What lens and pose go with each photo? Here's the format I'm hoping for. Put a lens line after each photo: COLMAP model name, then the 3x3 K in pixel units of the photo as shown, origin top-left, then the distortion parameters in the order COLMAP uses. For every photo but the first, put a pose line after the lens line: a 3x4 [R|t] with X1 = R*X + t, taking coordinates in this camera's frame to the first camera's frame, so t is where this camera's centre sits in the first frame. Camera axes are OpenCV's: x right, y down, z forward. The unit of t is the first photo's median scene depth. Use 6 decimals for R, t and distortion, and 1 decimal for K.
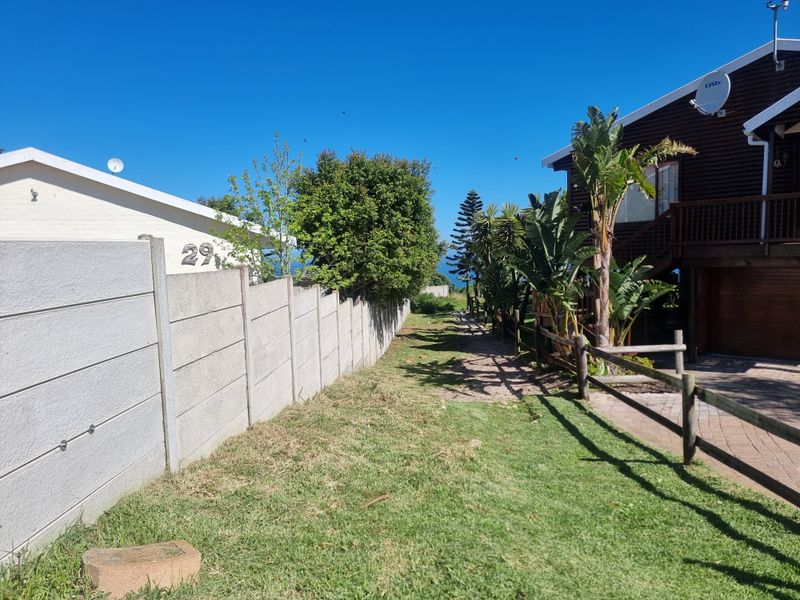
lens RADIAL K [[562.2, 0, 375.8], [0, 562.2, 317.4], [0, 0, 1]] dist [0.077895, -0.050788]
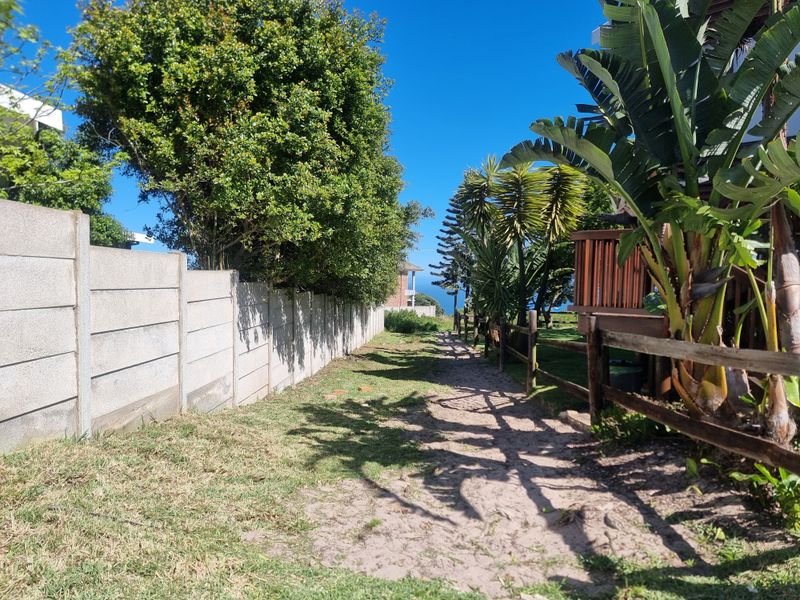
lens RADIAL K [[562.2, 0, 398.6], [0, 562.2, 301.1], [0, 0, 1]] dist [0.077895, -0.050788]
pose [[0.997284, 0.051721, 0.052436, 0.098826], [-0.047514, 0.995778, -0.078536, 0.029556], [-0.056277, 0.075831, 0.995531, 0.497252]]
